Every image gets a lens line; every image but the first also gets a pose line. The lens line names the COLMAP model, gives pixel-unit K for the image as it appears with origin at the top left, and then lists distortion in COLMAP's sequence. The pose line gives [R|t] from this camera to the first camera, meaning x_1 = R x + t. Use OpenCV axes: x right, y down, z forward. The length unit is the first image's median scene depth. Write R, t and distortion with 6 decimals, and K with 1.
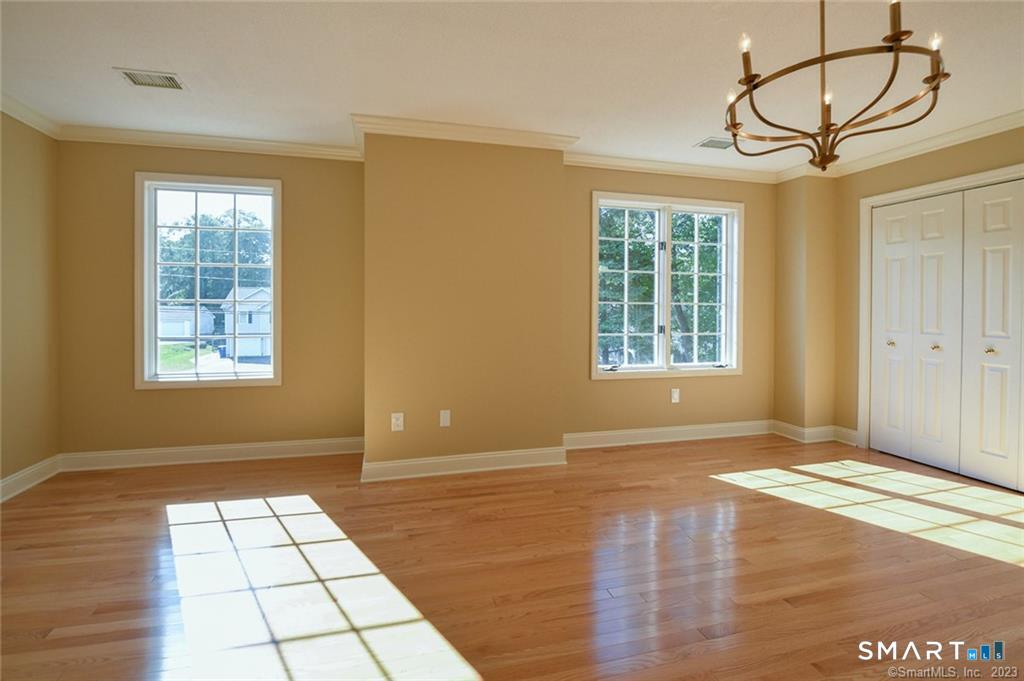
lens RADIAL K [[432.5, 0, 488.0], [0, 432.5, 309.7], [0, 0, 1]] dist [-0.001849, -0.008277]
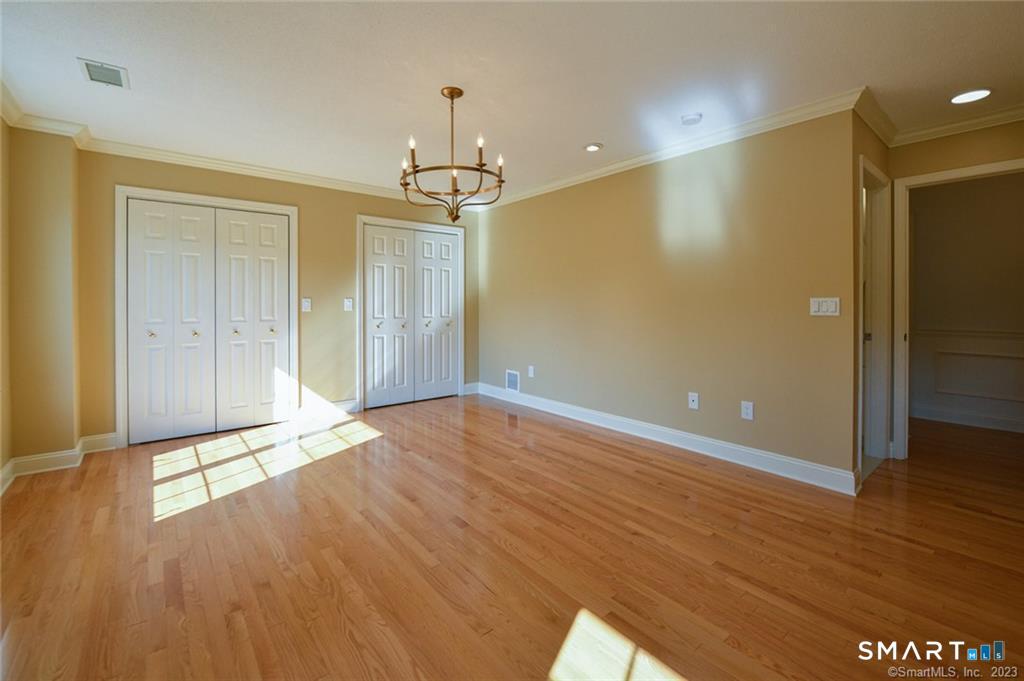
lens RADIAL K [[448.5, 0, 521.6], [0, 448.5, 311.7], [0, 0, 1]] dist [-0.000097, -0.008246]
pose [[-0.435458, -0.026600, 0.899816, -0.483409], [0.000129, 0.999561, 0.029612, -0.010491], [-0.900209, 0.013011, -0.435264, 0.767812]]
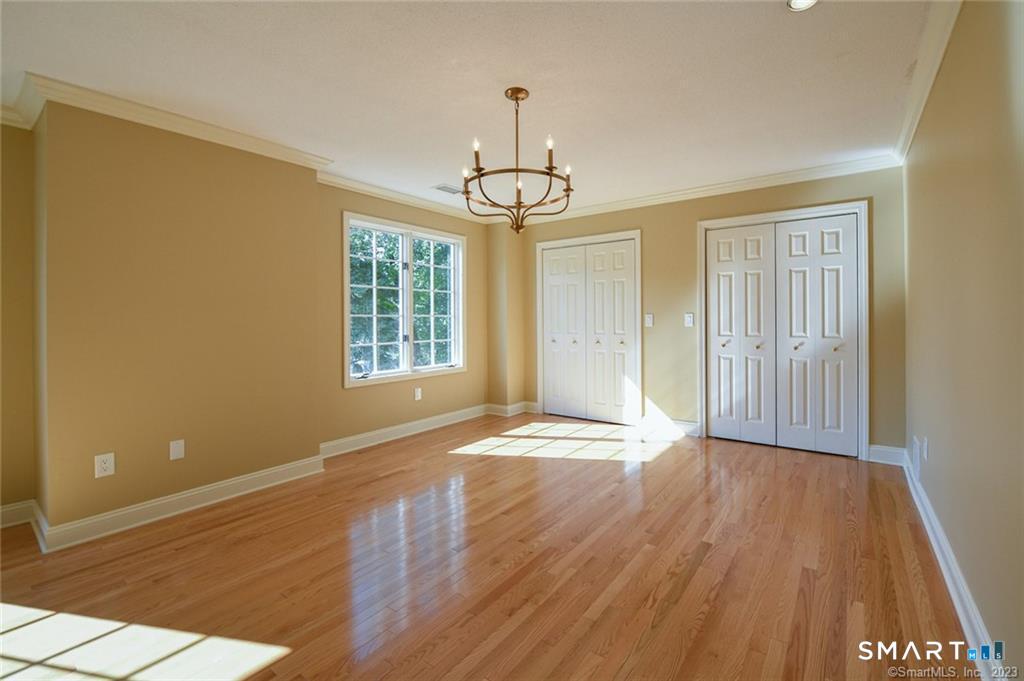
lens RADIAL K [[429.5, 0, 535.8], [0, 429.5, 328.9], [0, 0, 1]] dist [-0.002146, -0.007767]
pose [[0.758628, -0.027885, 0.650927, -0.102122], [0.016099, 0.999581, 0.024058, -0.001376], [-0.651325, -0.007772, 0.758759, -0.121179]]
